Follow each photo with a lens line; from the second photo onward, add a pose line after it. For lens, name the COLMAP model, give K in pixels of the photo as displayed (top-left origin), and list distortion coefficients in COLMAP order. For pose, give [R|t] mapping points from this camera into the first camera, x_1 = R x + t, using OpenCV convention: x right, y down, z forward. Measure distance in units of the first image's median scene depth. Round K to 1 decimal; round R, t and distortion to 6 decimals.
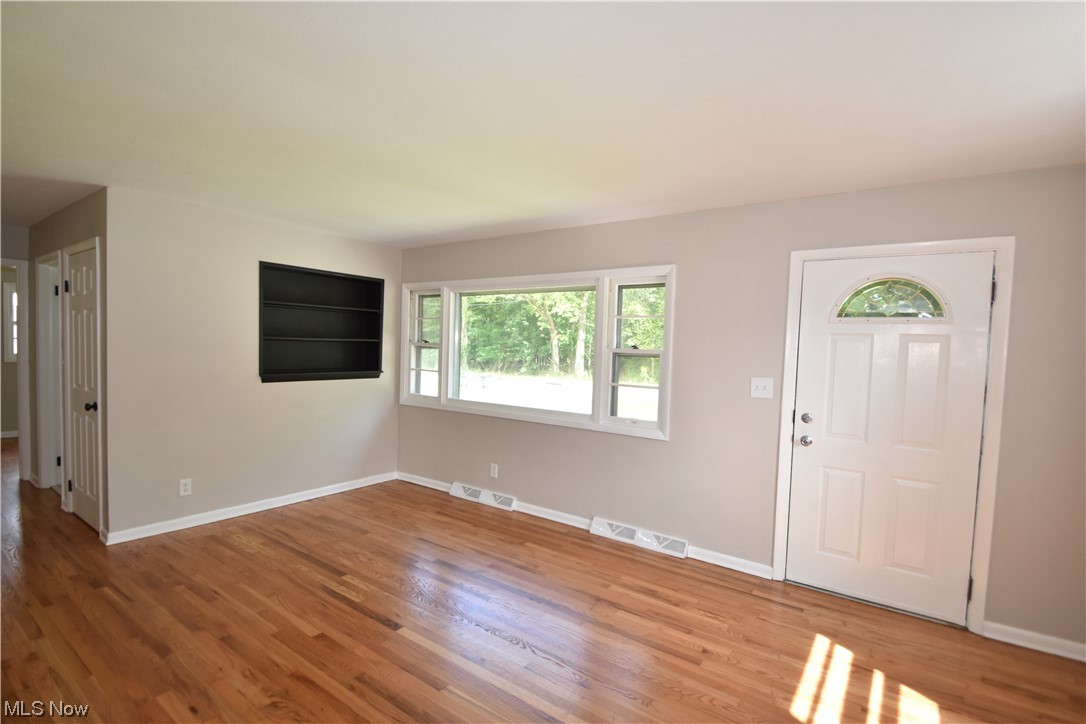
lens RADIAL K [[517.0, 0, 537.8], [0, 517.0, 369.4], [0, 0, 1]] dist [-0.006608, -0.005266]
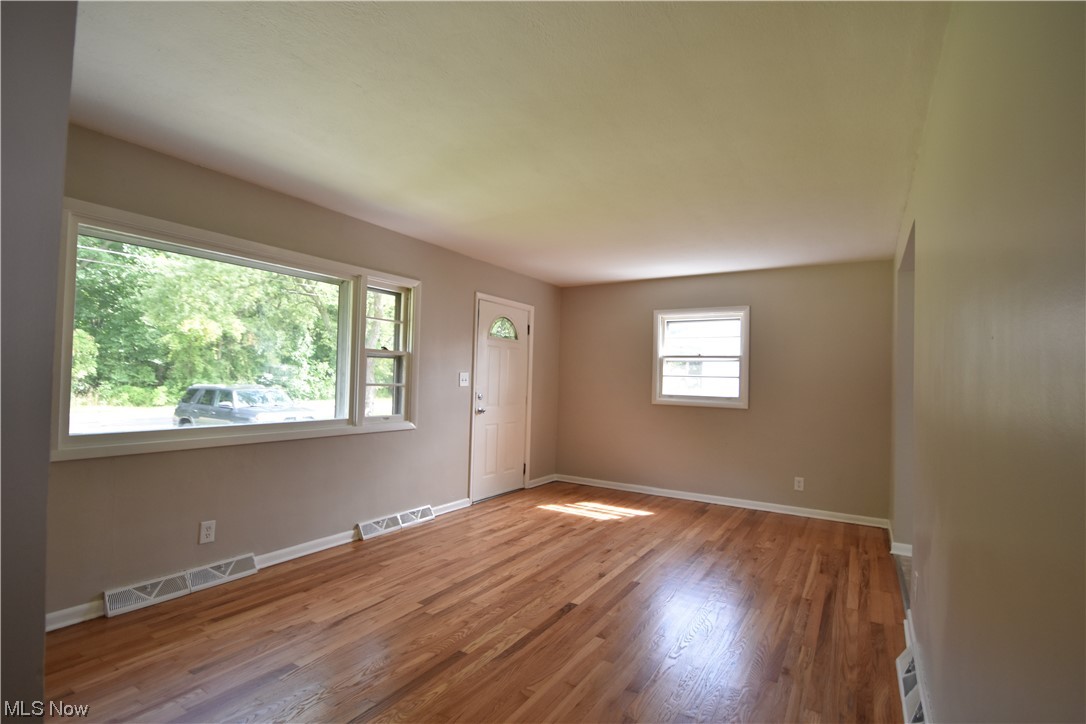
lens RADIAL K [[517.0, 0, 542.2], [0, 517.0, 358.9], [0, 0, 1]] dist [-0.006608, -0.005266]
pose [[-0.075107, 0.003102, 0.997171, -1.034149], [0.015439, 0.999879, -0.001947, -0.016152], [-0.997056, 0.015249, -0.075146, 0.862272]]
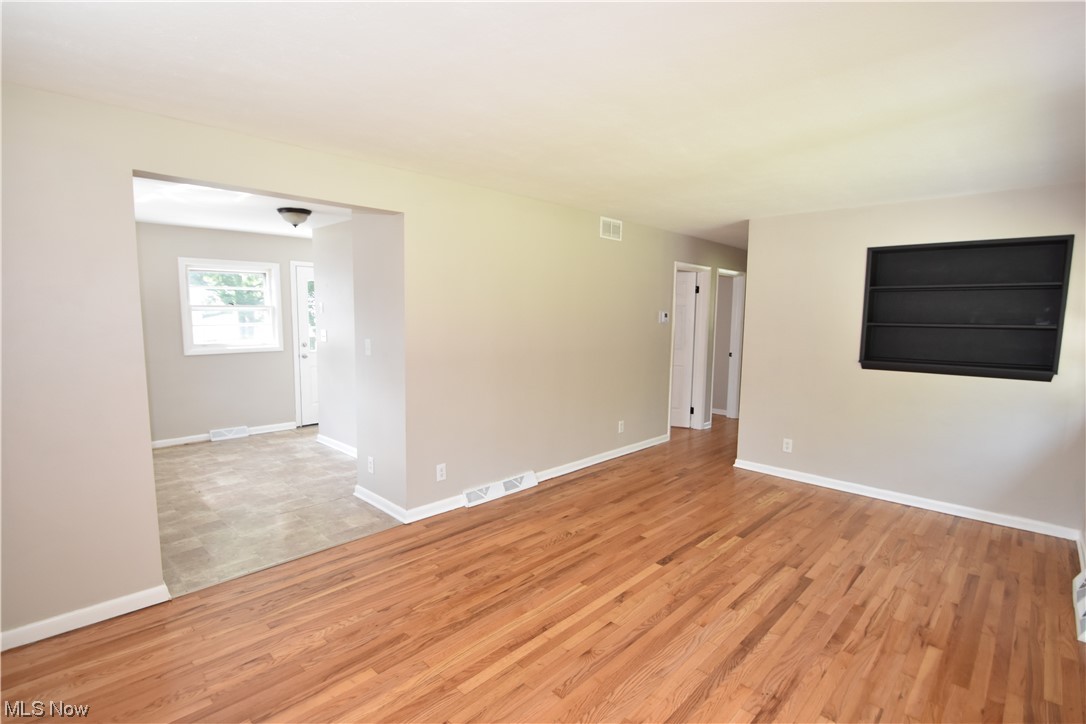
lens RADIAL K [[517.0, 0, 544.3], [0, 517.0, 369.5], [0, 0, 1]] dist [-0.006608, -0.005266]
pose [[-0.137460, 0.074268, -0.987719, 0.691925], [-0.063701, 0.994458, 0.083640, -0.022486], [0.988457, 0.074415, -0.131967, 0.648862]]
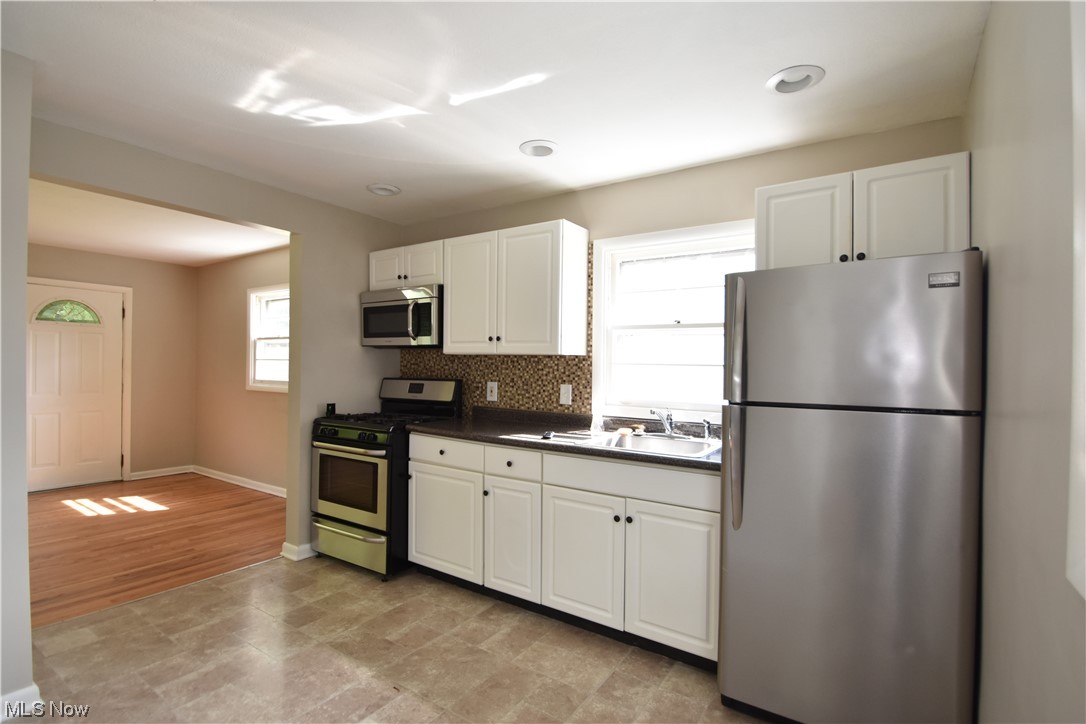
lens RADIAL K [[517.0, 0, 538.5], [0, 517.0, 367.4], [0, 0, 1]] dist [-0.006608, -0.005266]
pose [[-0.037129, -0.039244, 0.998540, -0.971767], [0.032905, 0.998639, 0.040471, 0.029965], [-0.998769, 0.034360, -0.035787, -0.458165]]
